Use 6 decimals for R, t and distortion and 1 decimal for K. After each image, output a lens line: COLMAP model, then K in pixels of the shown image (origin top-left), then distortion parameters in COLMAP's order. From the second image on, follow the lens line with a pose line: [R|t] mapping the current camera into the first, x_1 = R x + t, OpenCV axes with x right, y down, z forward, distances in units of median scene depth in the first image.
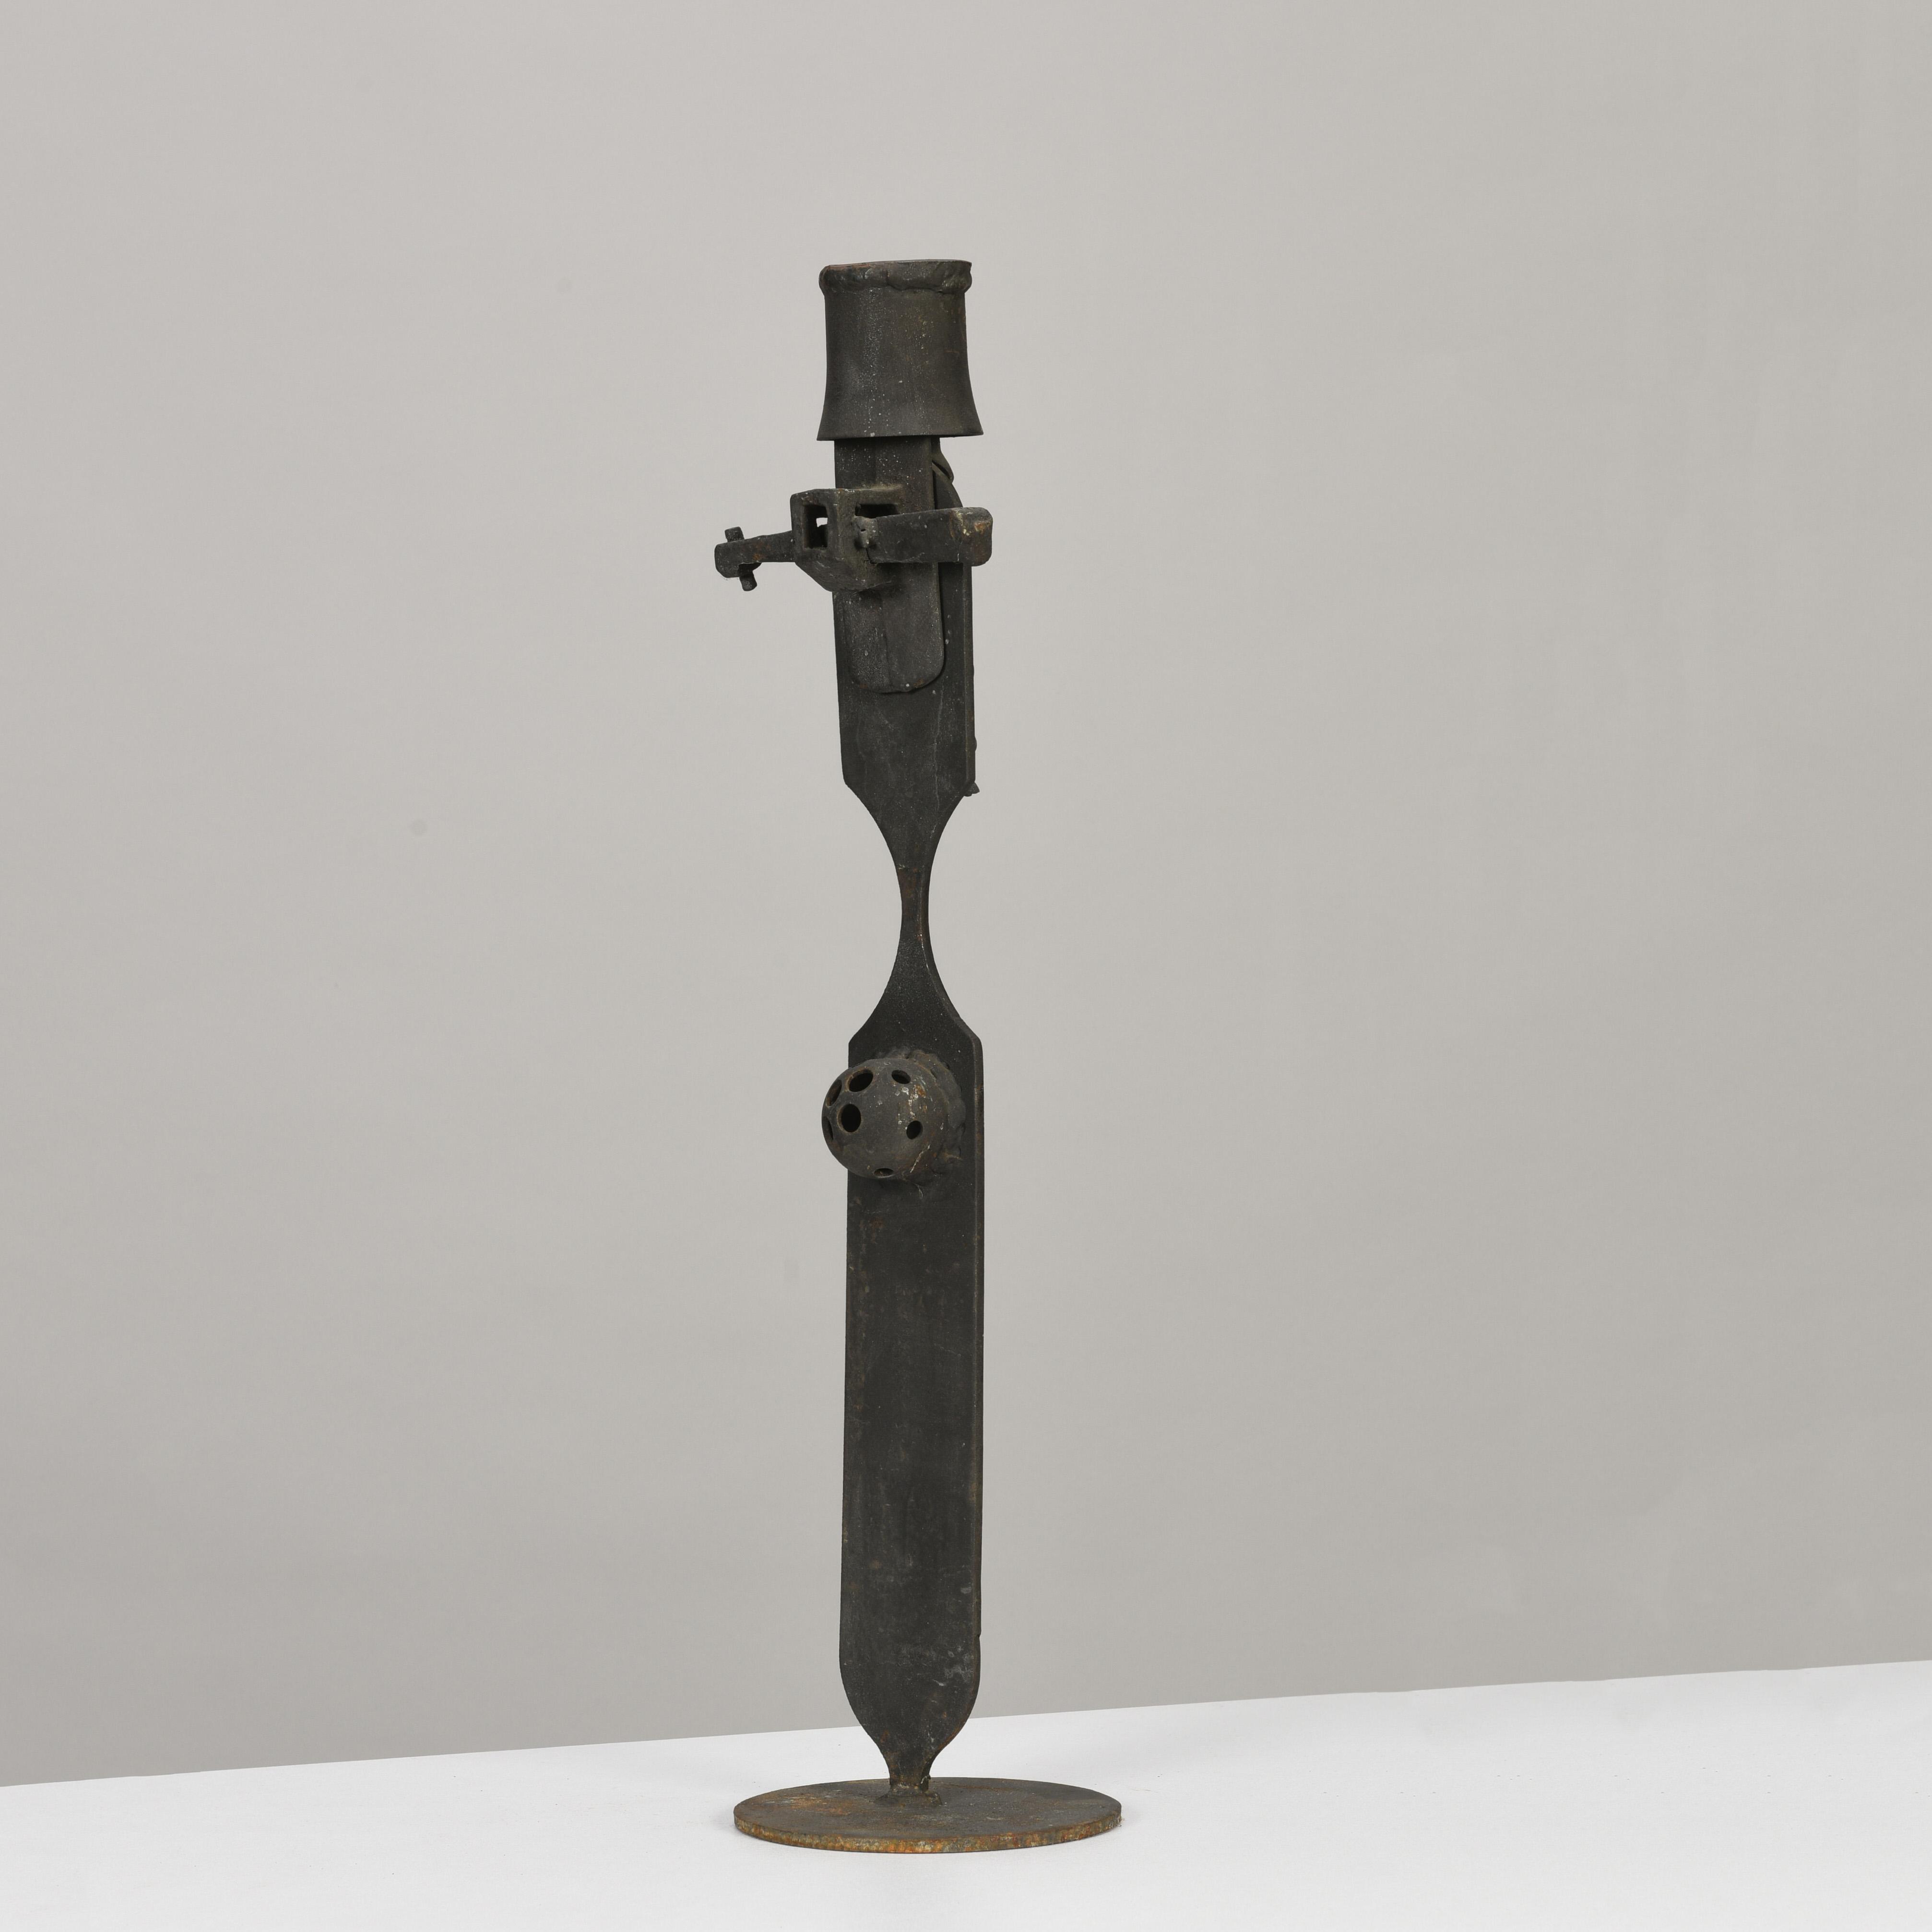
lens RADIAL K [[5161.1, 0, 966.0], [0, 5161.1, 966.0], [0, 0, 1]] dist [0.054255, -0.288352]
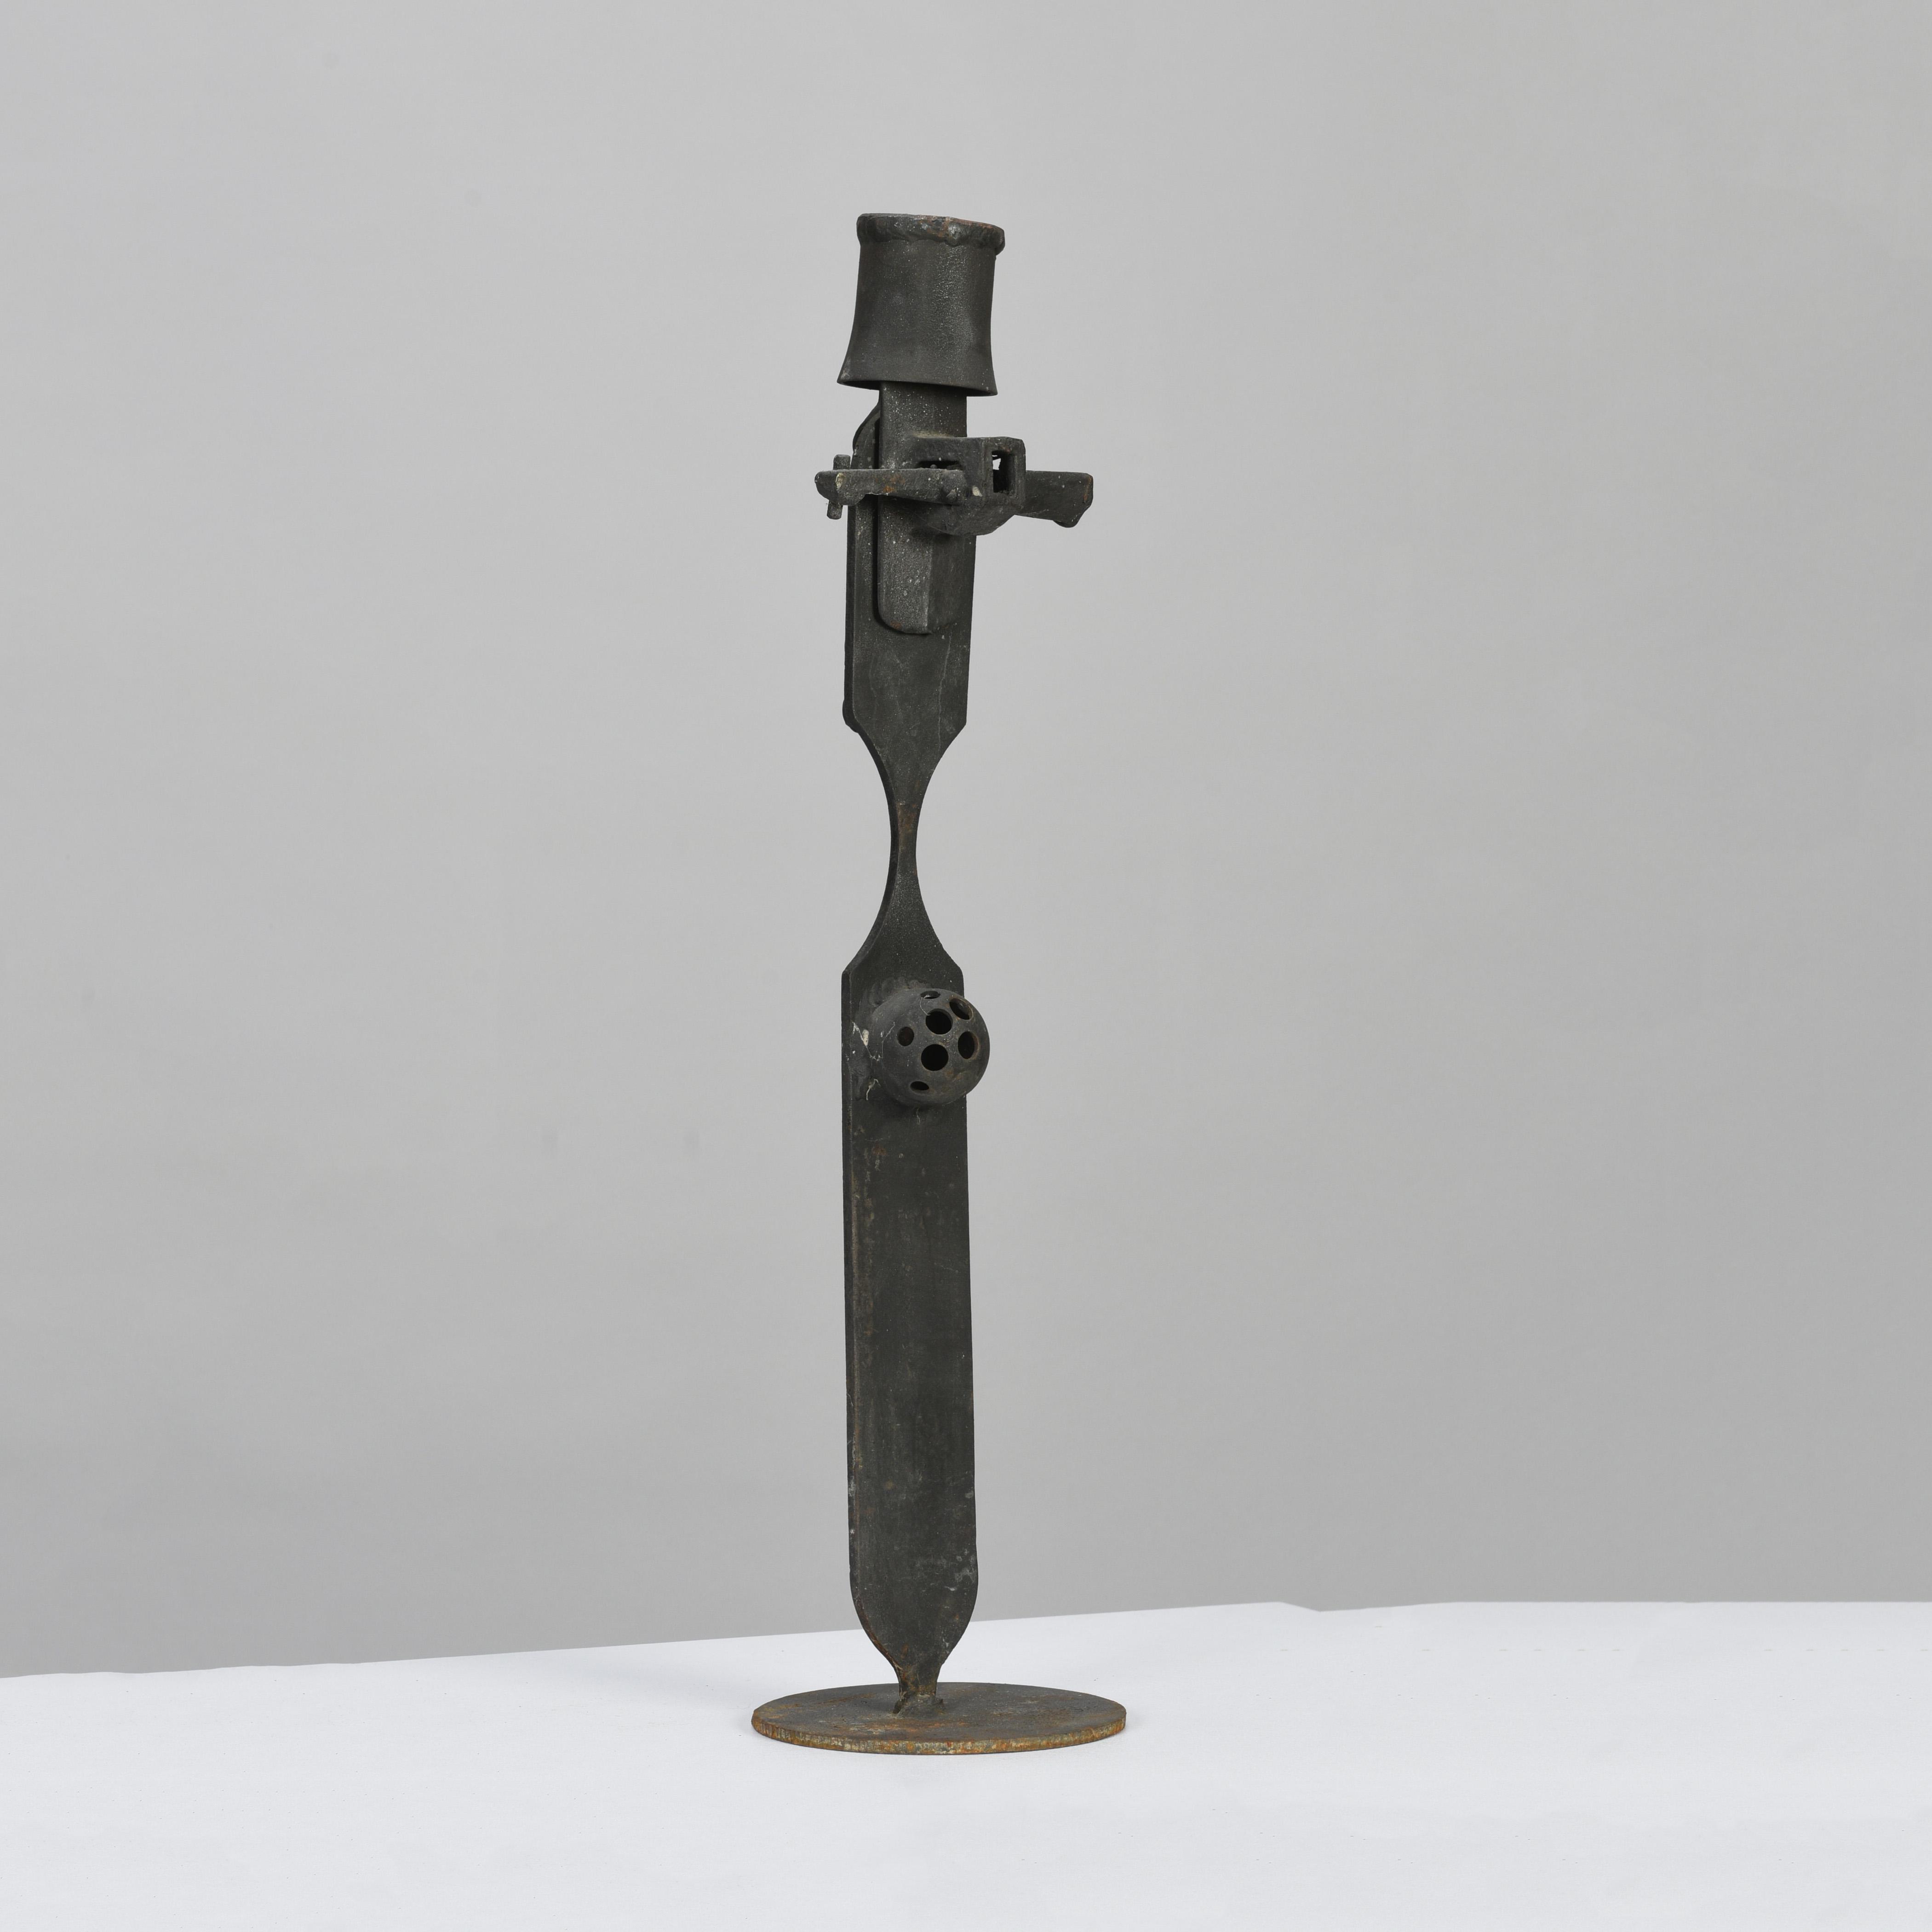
lens RADIAL K [[5160.5, 0, 964.6], [0, 5160.5, 831.4], [0, 0, 1]] dist [0.054255, -0.288352]
pose [[0.194673, 0.025516, 0.980536, -1.022398], [-0.000889, 0.999666, -0.025837, 0.013189], [-0.980868, 0.004158, 0.194631, 0.789251]]
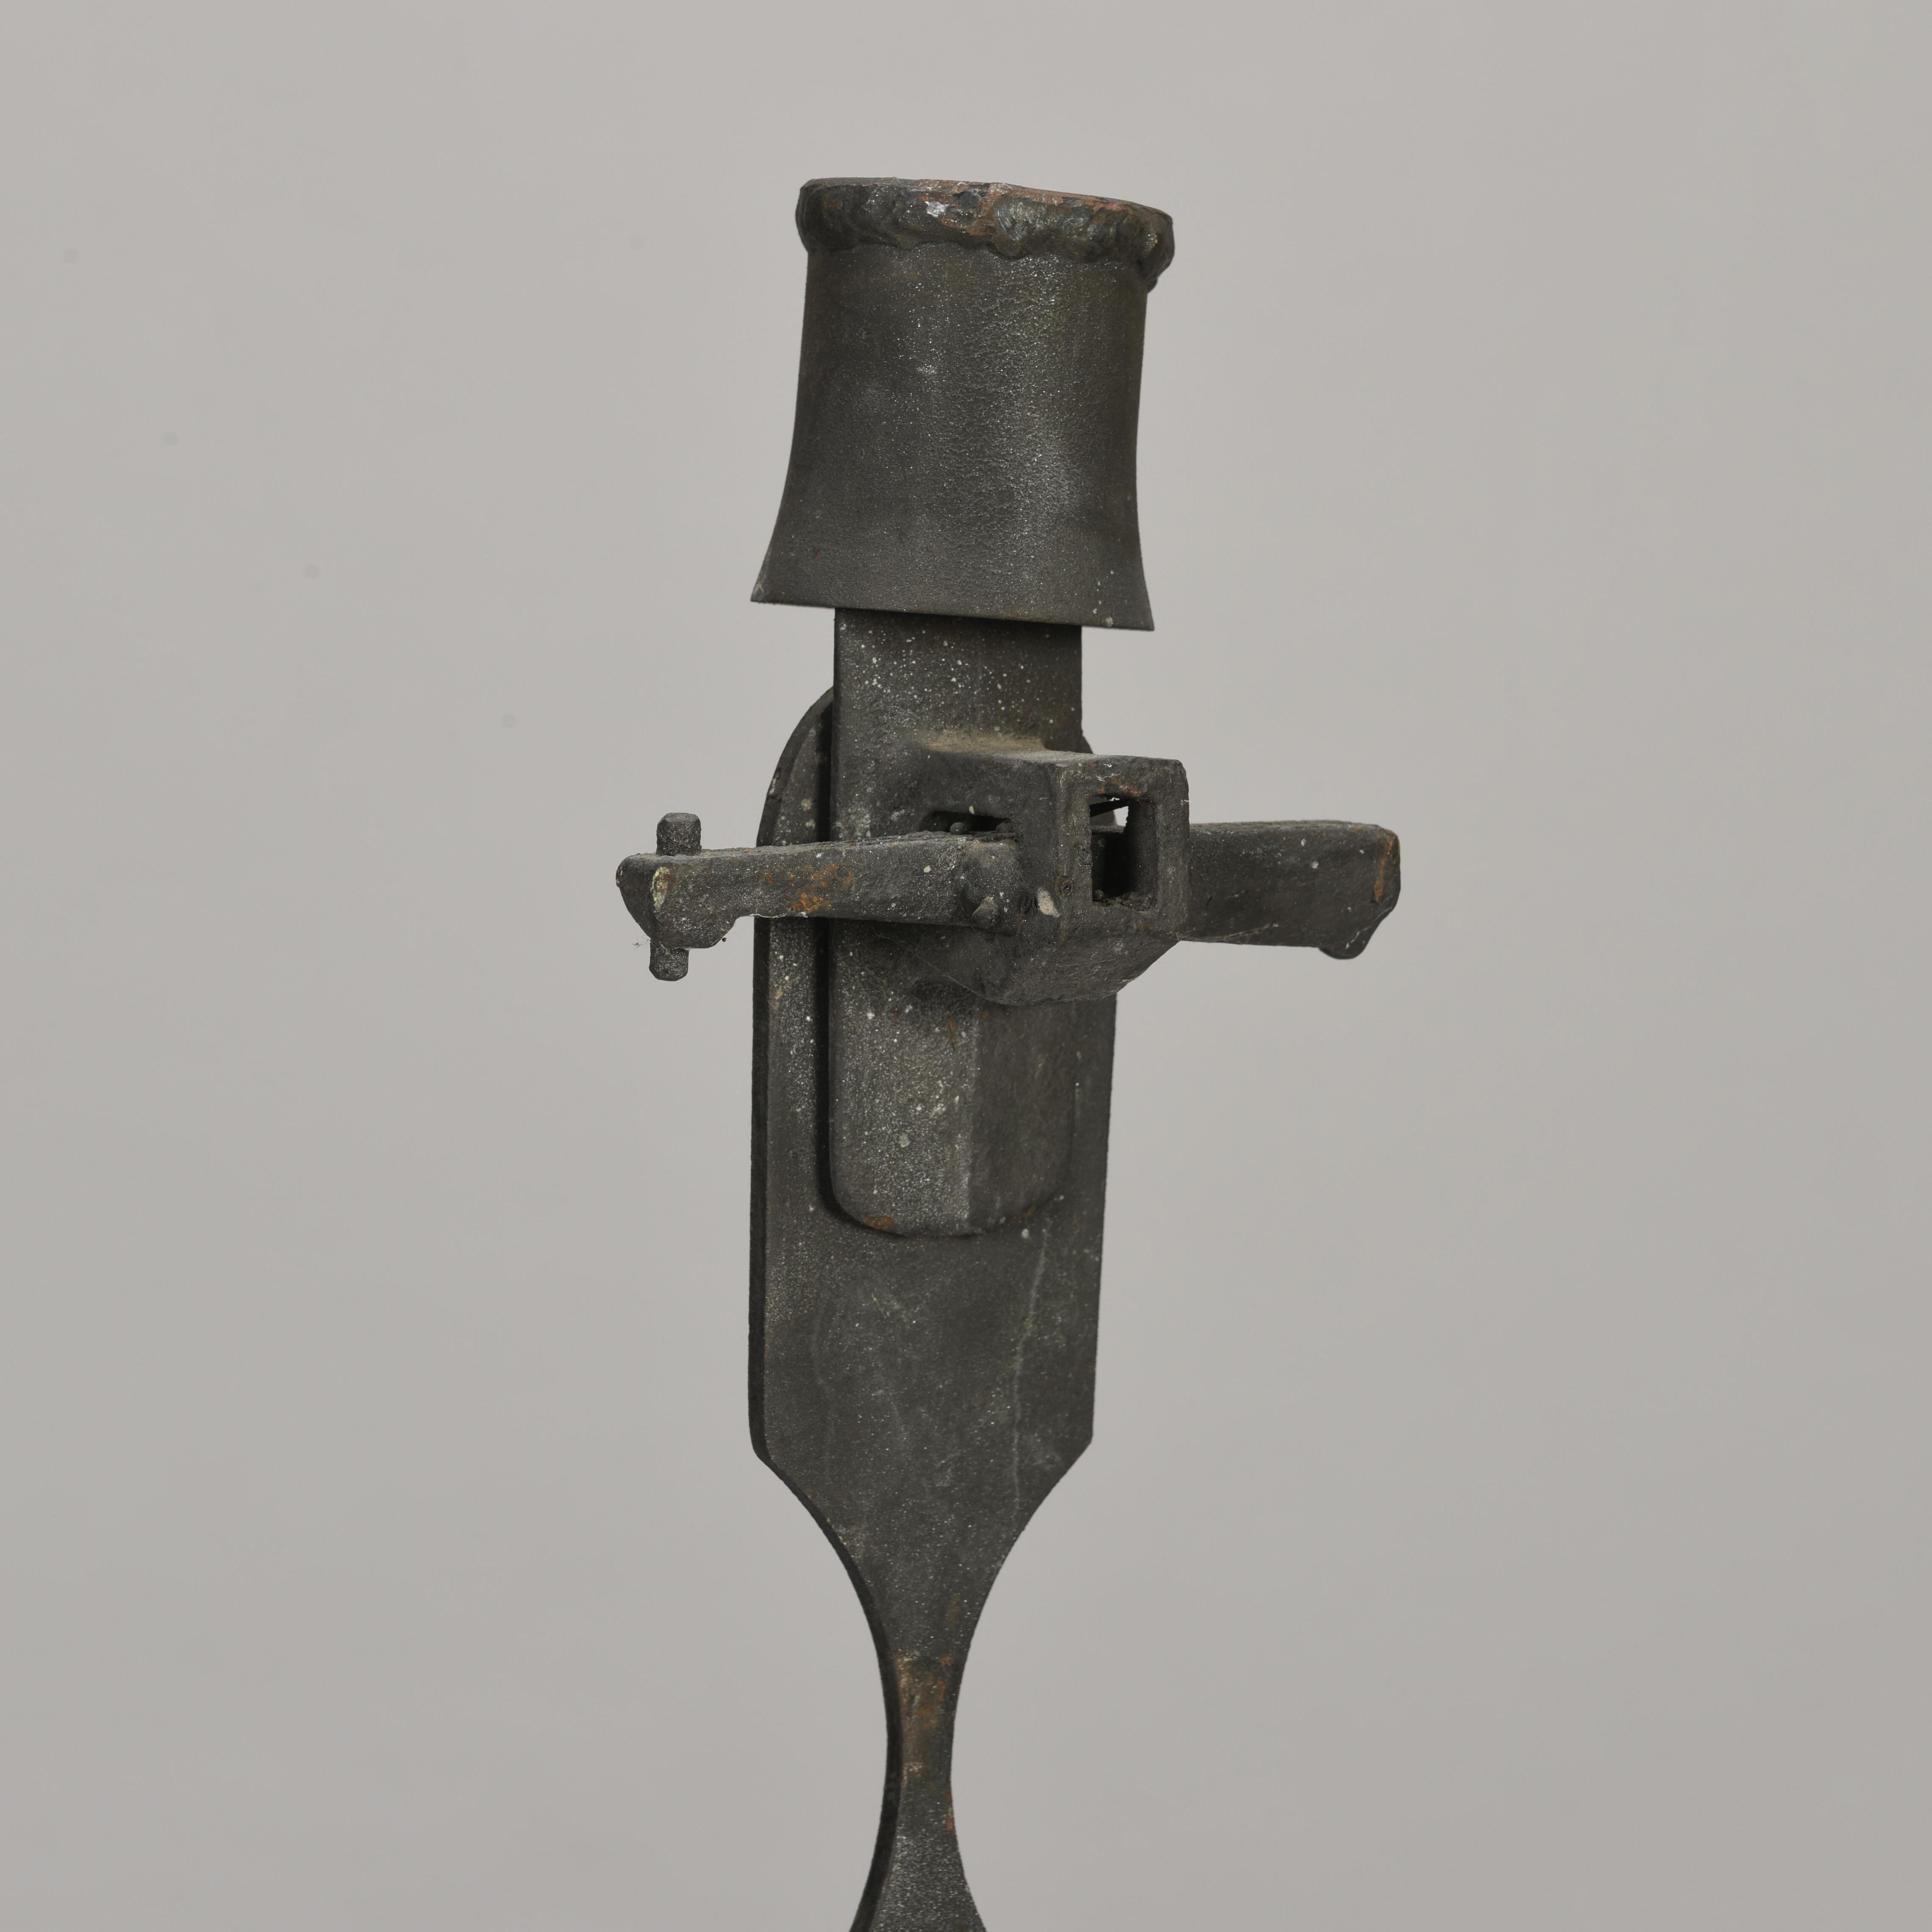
lens RADIAL K [[5161.0, 0, 966.0], [0, 5161.0, 966.0], [0, 0, 1]] dist [0.054255, -0.288352]
pose [[0.372026, -0.005907, 0.928204, -0.394150], [-0.005886, 0.999945, 0.008723, -0.077998], [-0.928204, -0.008709, 0.371971, 0.845102]]
